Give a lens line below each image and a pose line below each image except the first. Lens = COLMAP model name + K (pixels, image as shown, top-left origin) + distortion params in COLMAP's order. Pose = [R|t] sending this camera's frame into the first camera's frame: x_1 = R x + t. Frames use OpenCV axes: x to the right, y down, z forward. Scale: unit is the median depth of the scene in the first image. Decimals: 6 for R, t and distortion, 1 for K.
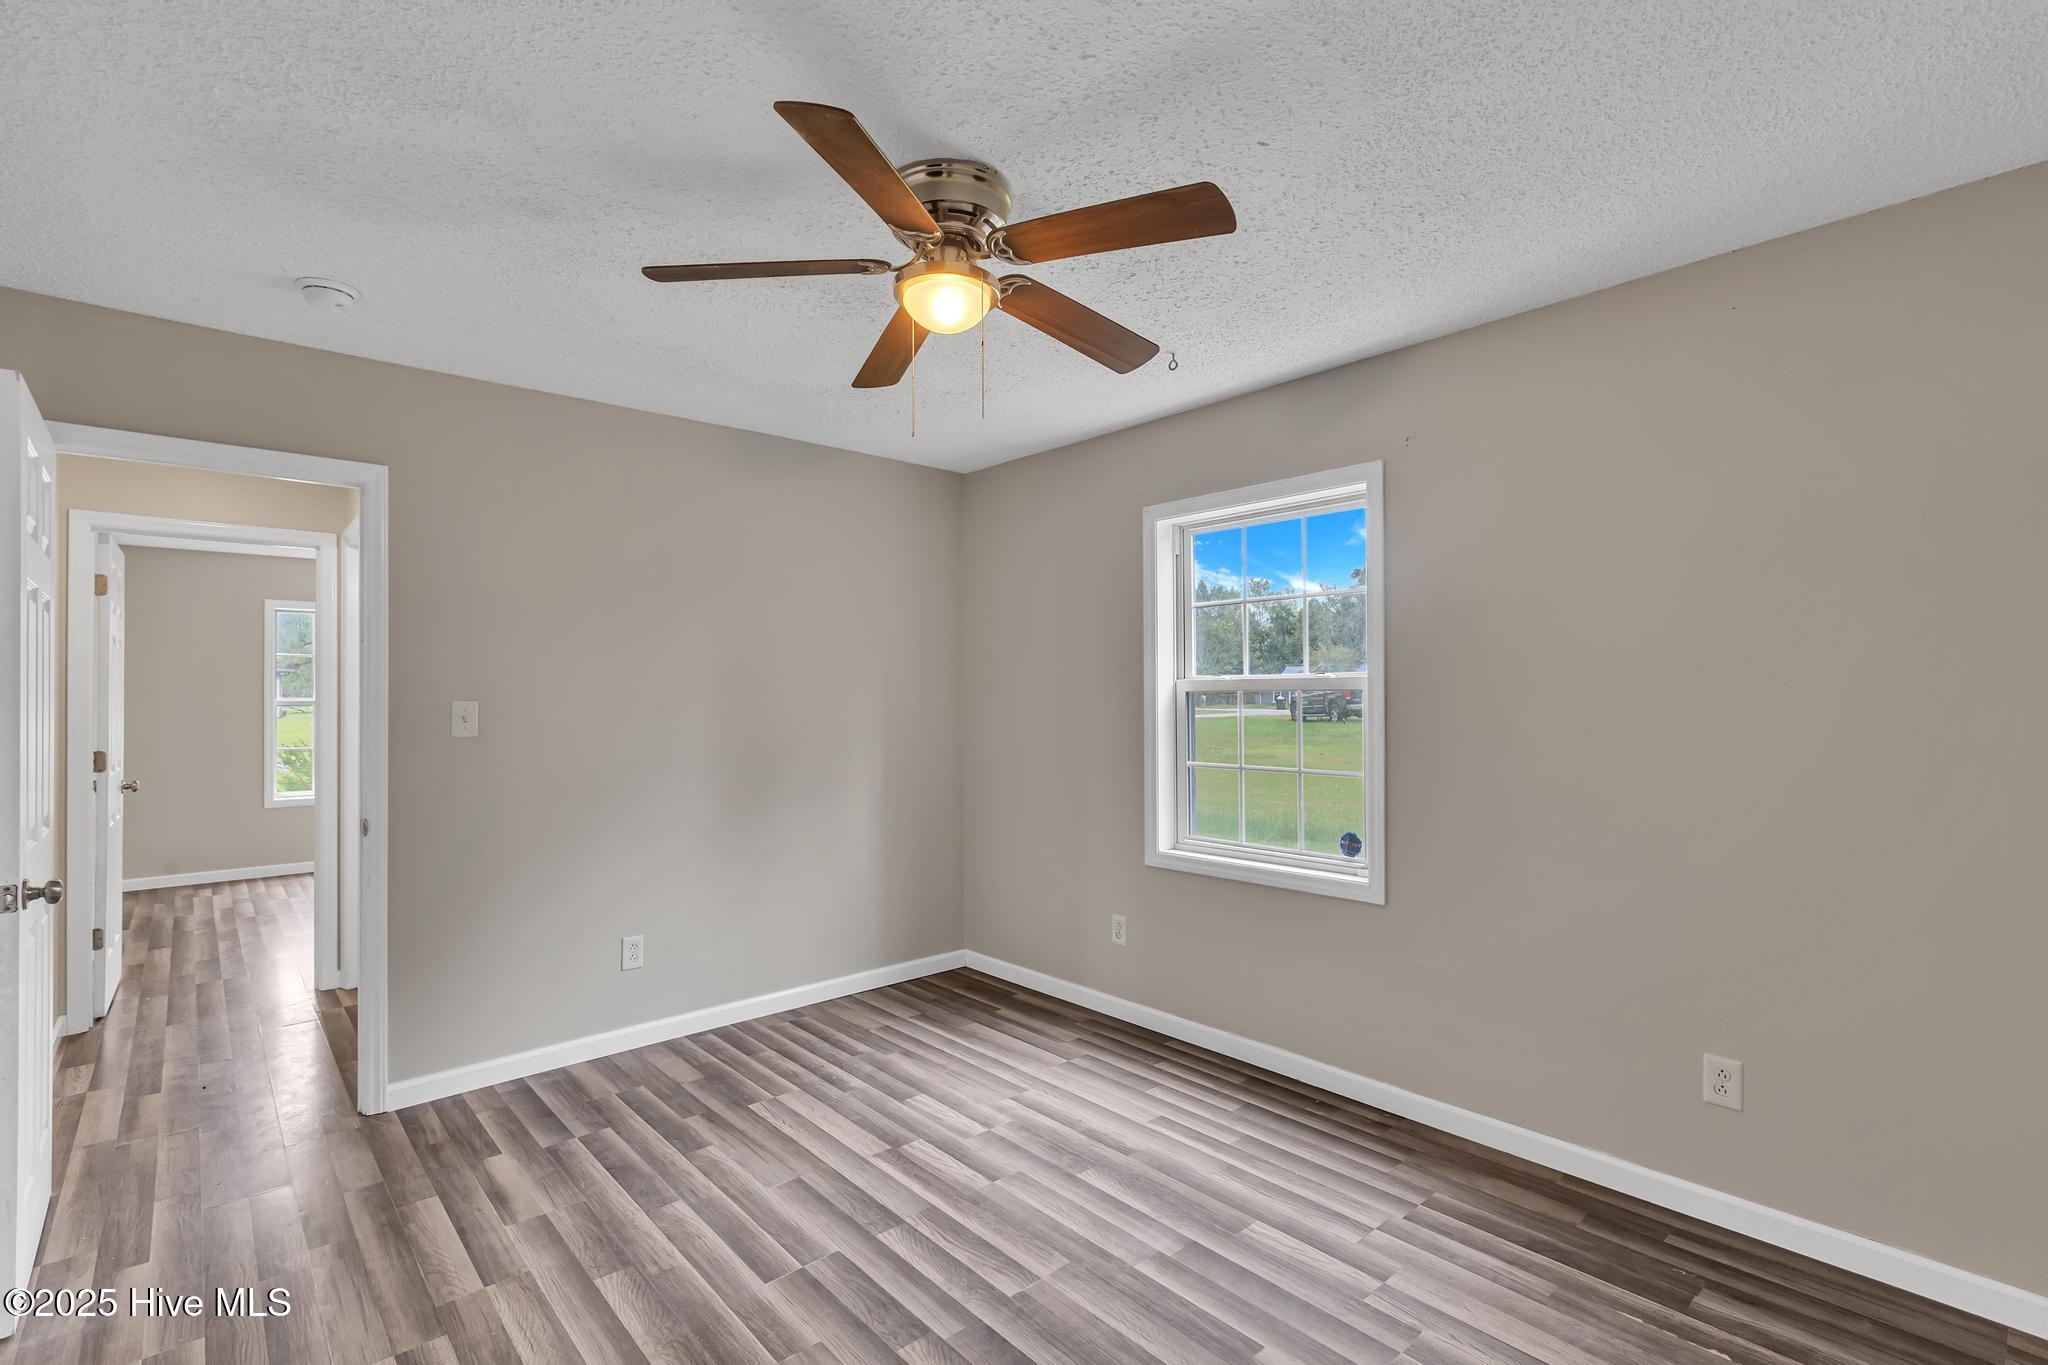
lens RADIAL K [[930.2, 0, 1019.2], [0, 930.2, 691.6], [0, 0, 1]] dist [0.008799, 0.000054]
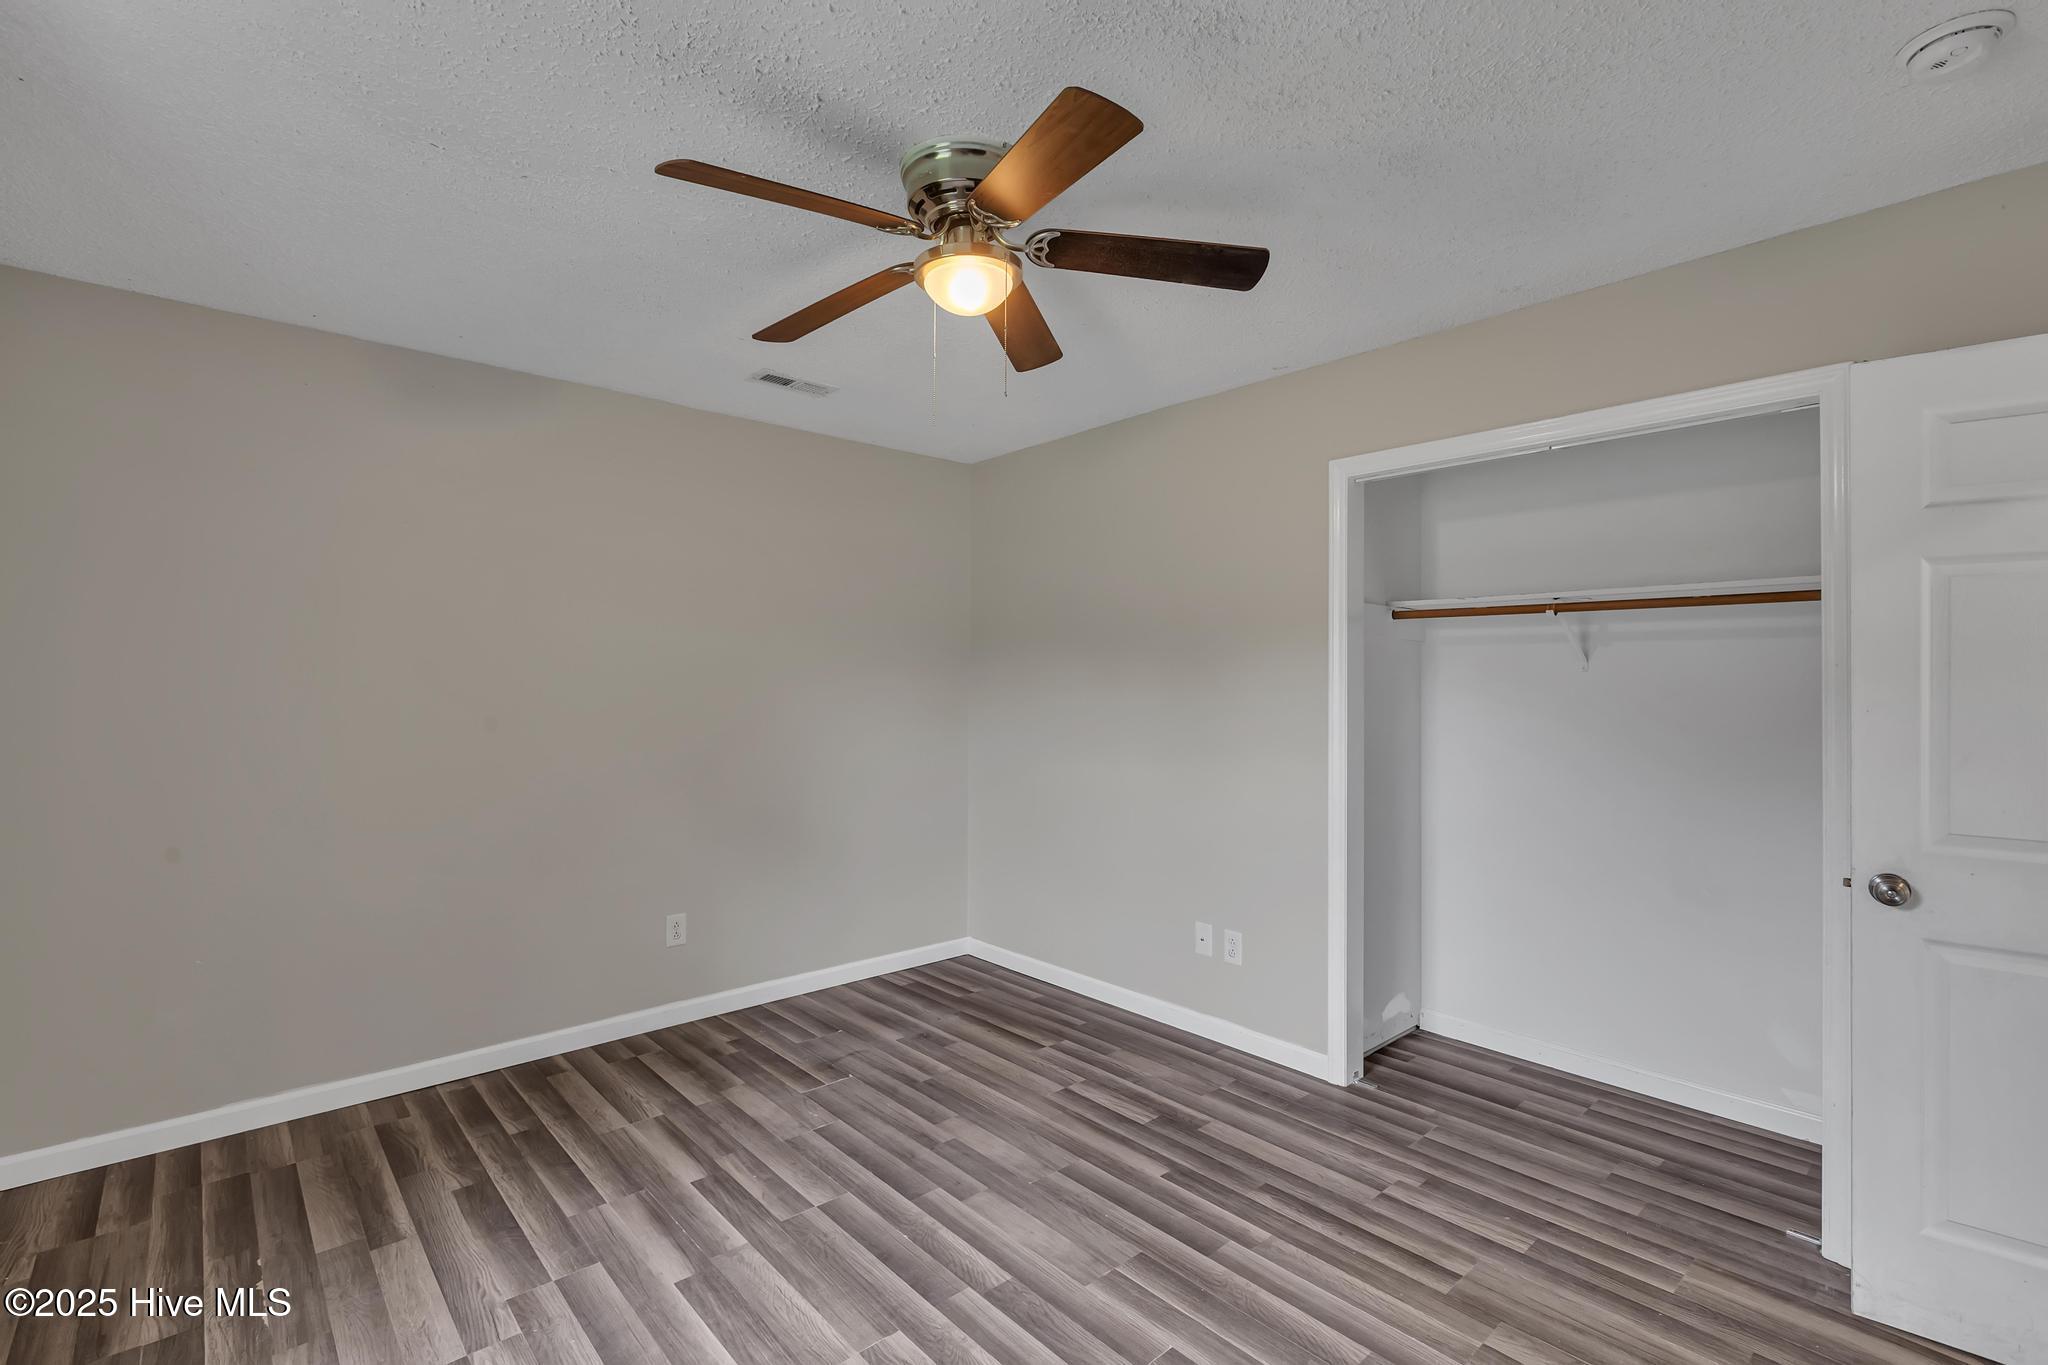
lens RADIAL K [[930.2, 0, 1026.2], [0, 930.2, 672.6], [0, 0, 1]] dist [0.008799, 0.000054]
pose [[-0.999994, -0.000299, 0.003316, -0.142569], [-0.000294, 0.999999, 0.001680, -0.008471], [-0.003317, 0.001679, -0.999993, 1.985267]]
